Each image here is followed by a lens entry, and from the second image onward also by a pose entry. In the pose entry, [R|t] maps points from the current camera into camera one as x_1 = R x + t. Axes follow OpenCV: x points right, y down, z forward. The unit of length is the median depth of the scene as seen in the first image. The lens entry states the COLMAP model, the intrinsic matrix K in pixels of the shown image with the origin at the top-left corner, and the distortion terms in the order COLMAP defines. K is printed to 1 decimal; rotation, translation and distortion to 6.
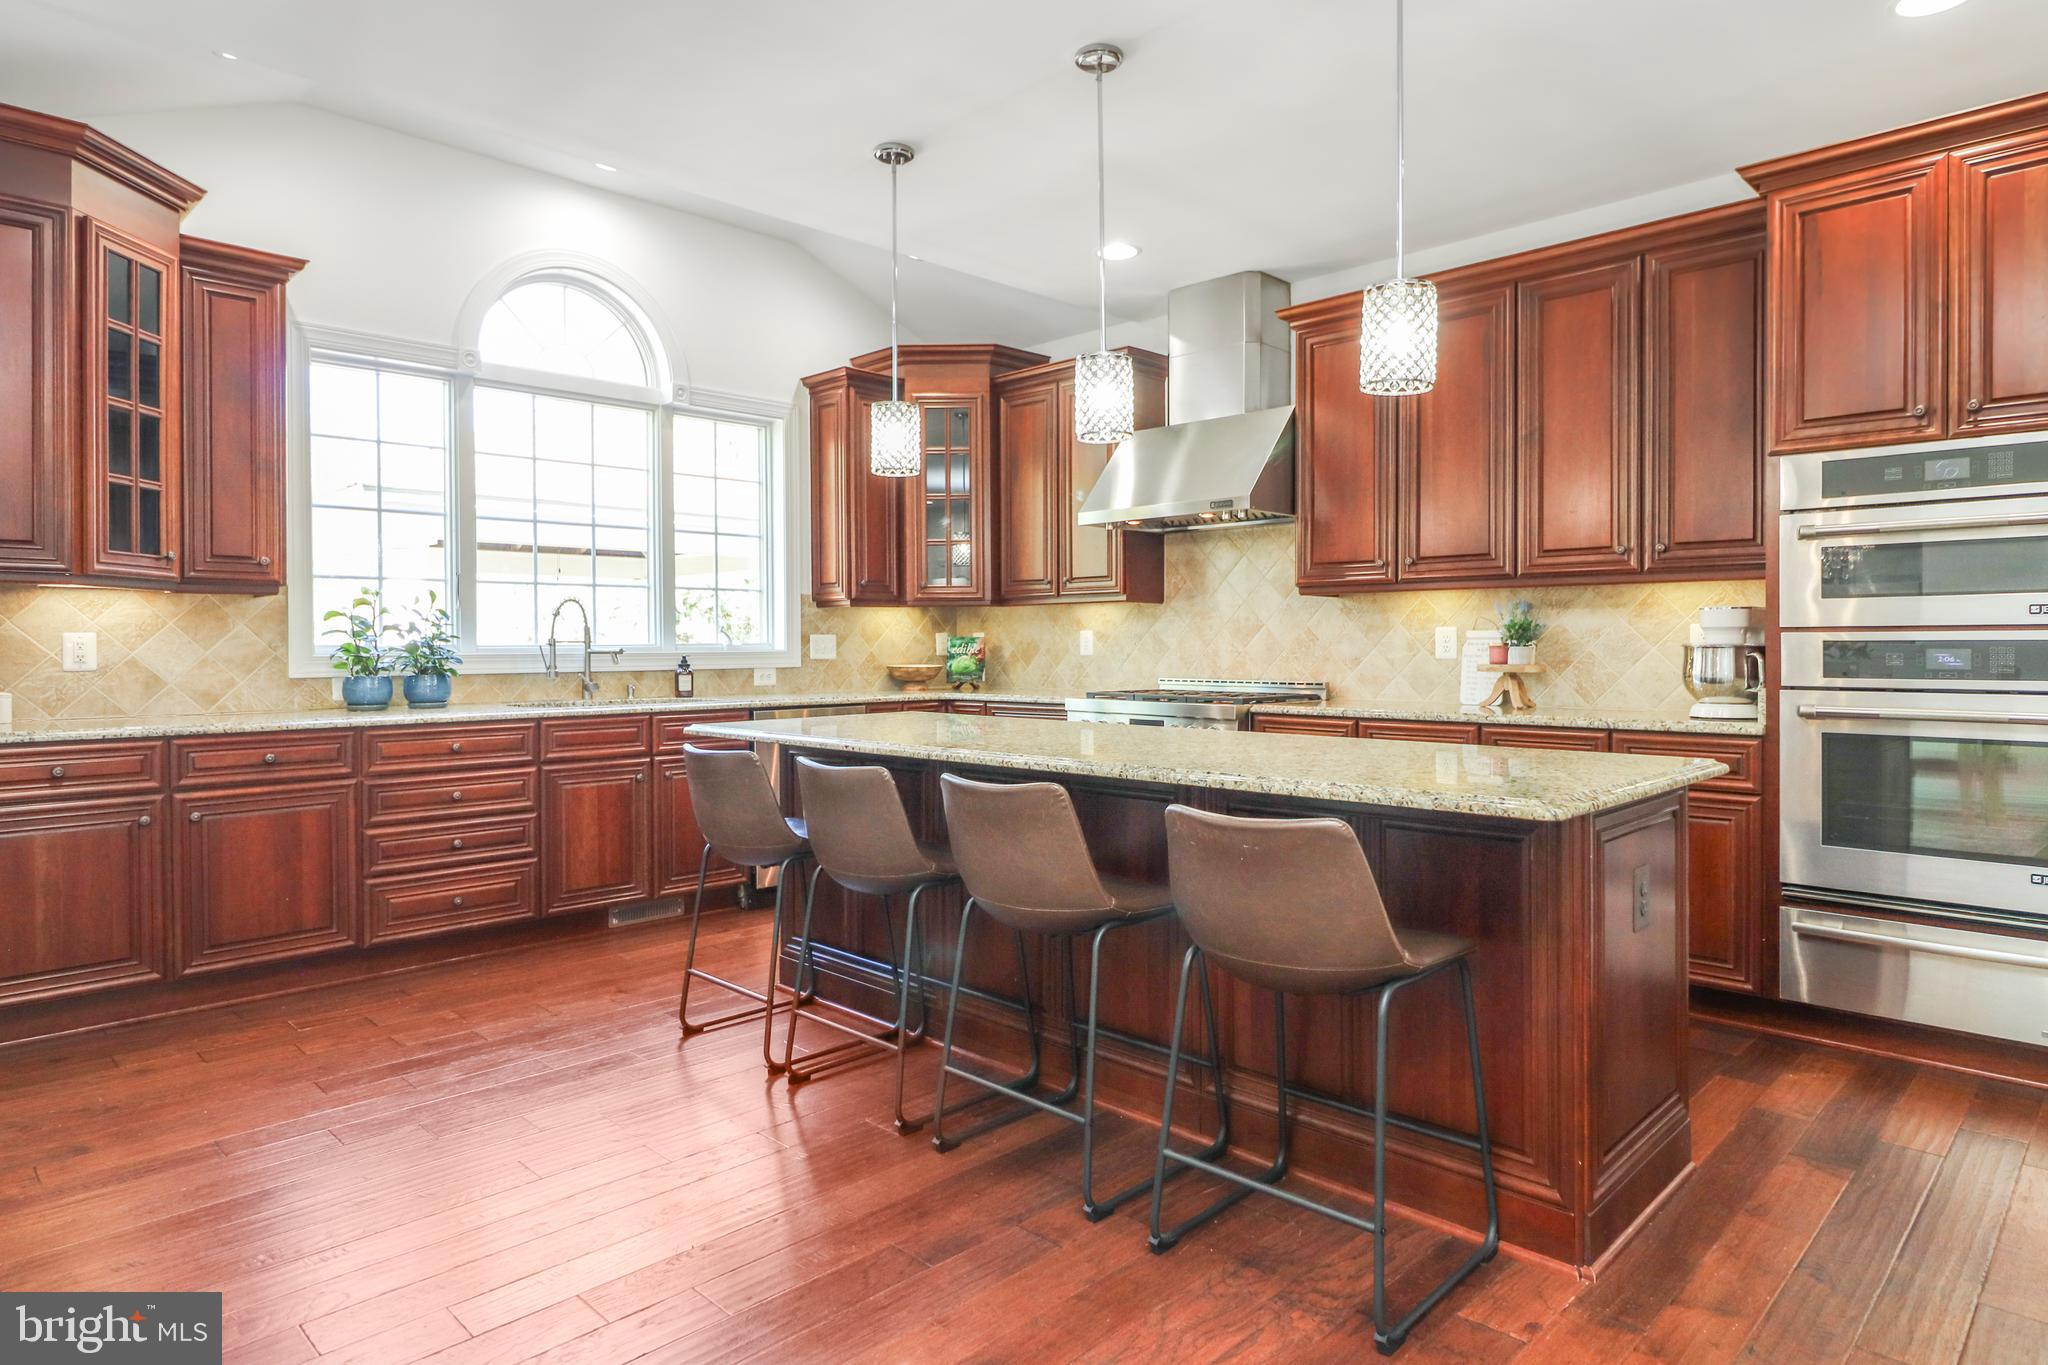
lens RADIAL K [[1180.0, 0, 1022.3], [0, 1180.0, 639.8], [0, 0, 1]] dist [0.002231, 0.000491]
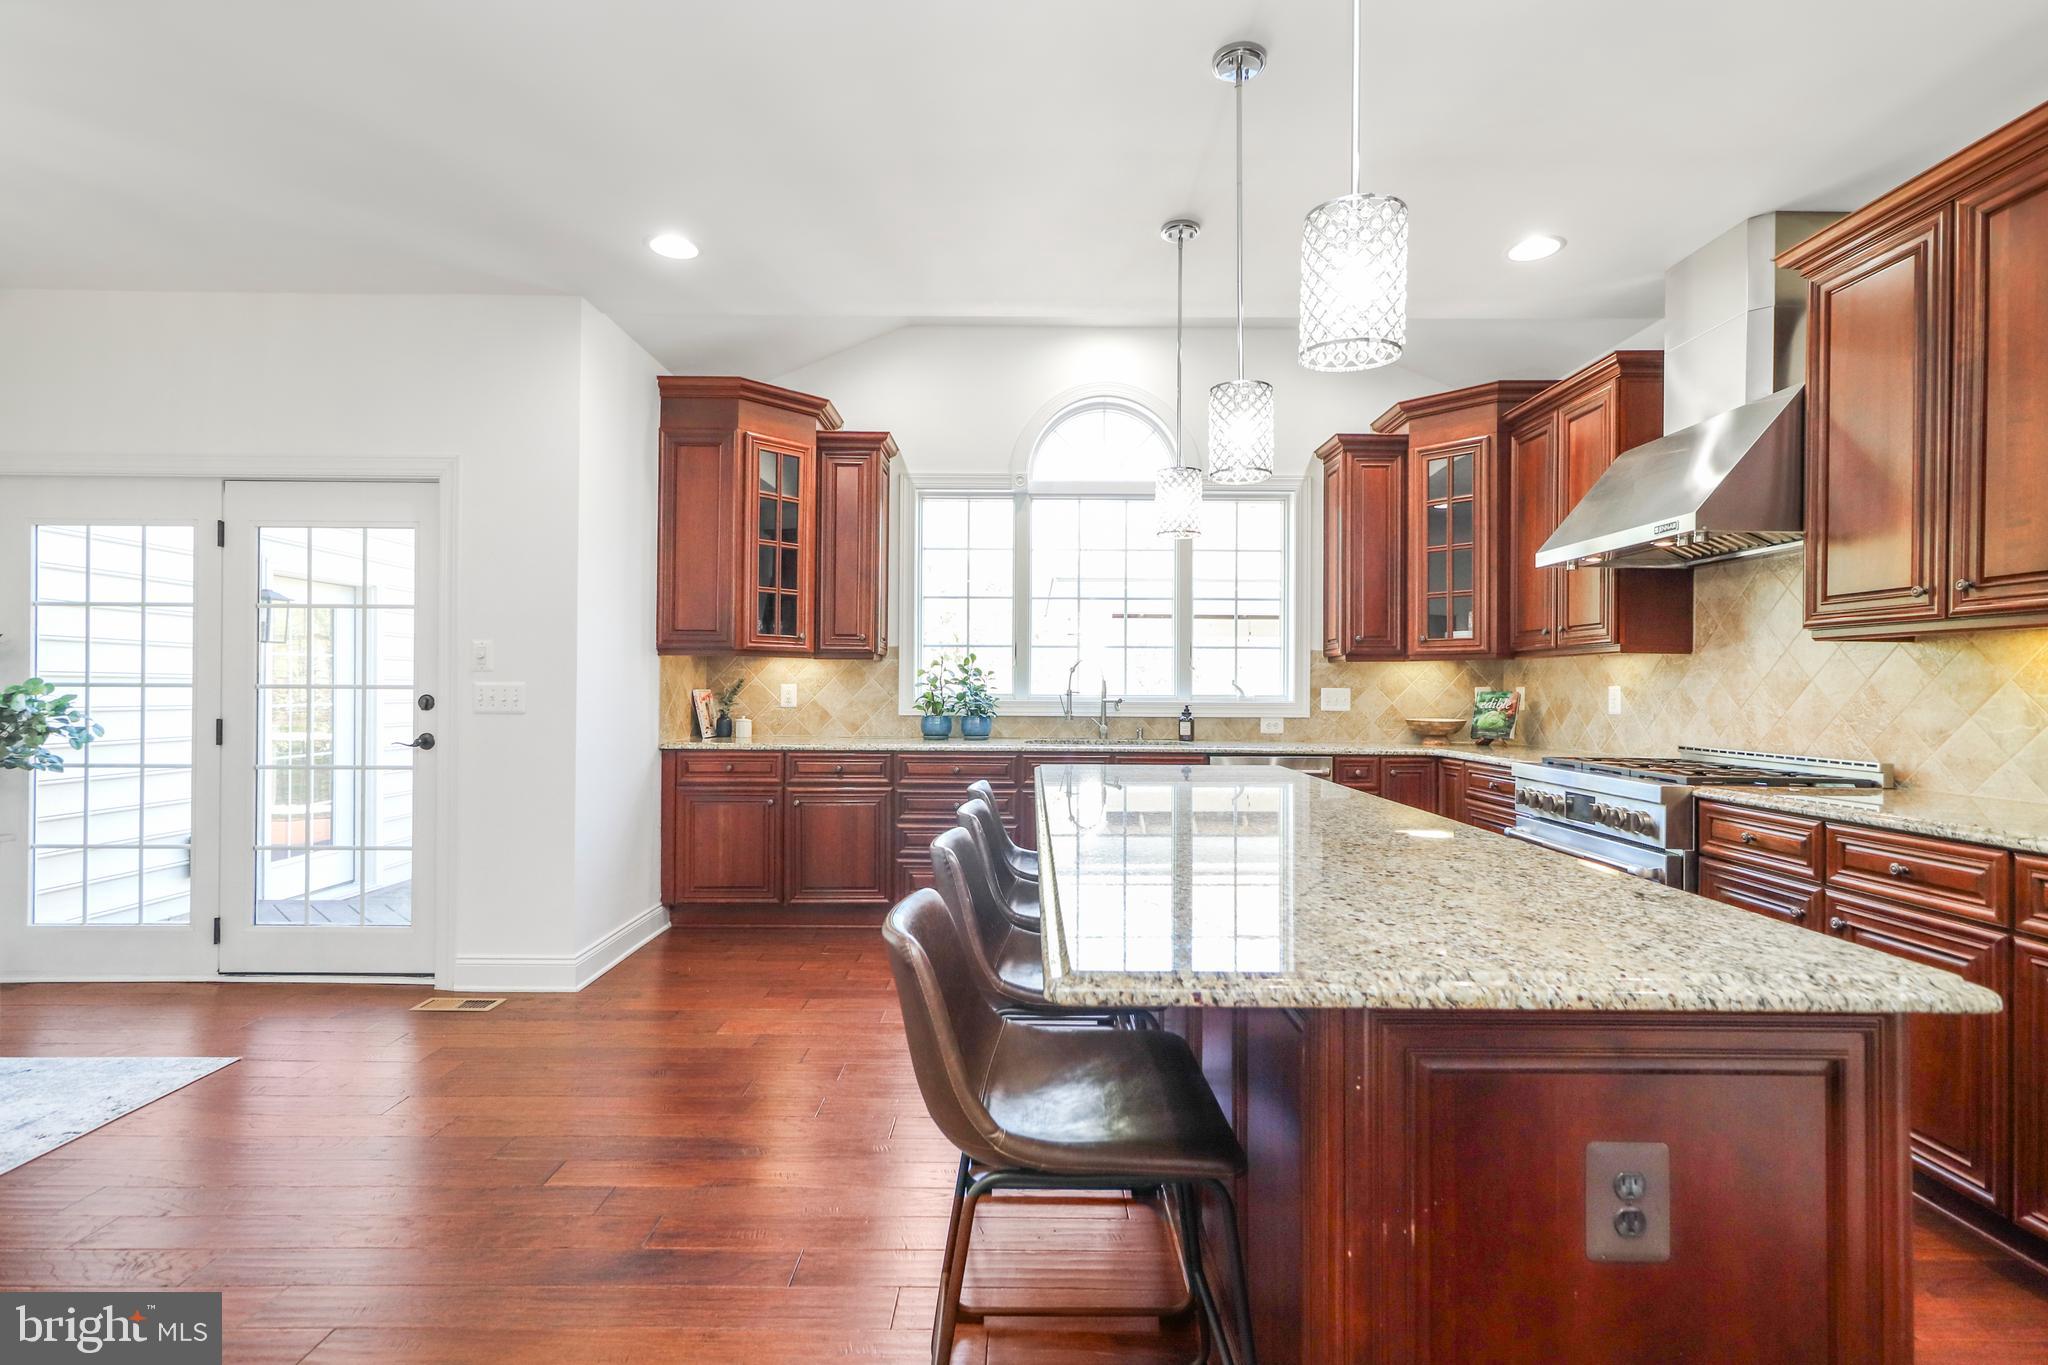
lens RADIAL K [[949.9, 0, 1024.0], [0, 949.9, 682.5], [0, 0, 1]] dist [-0.002328, -0.000159]
pose [[0.707088, 0.005030, -0.707108, 0.275239], [-0.007808, 0.999969, -0.000695, -0.007521], [0.707083, 0.006012, 0.707105, 0.223640]]
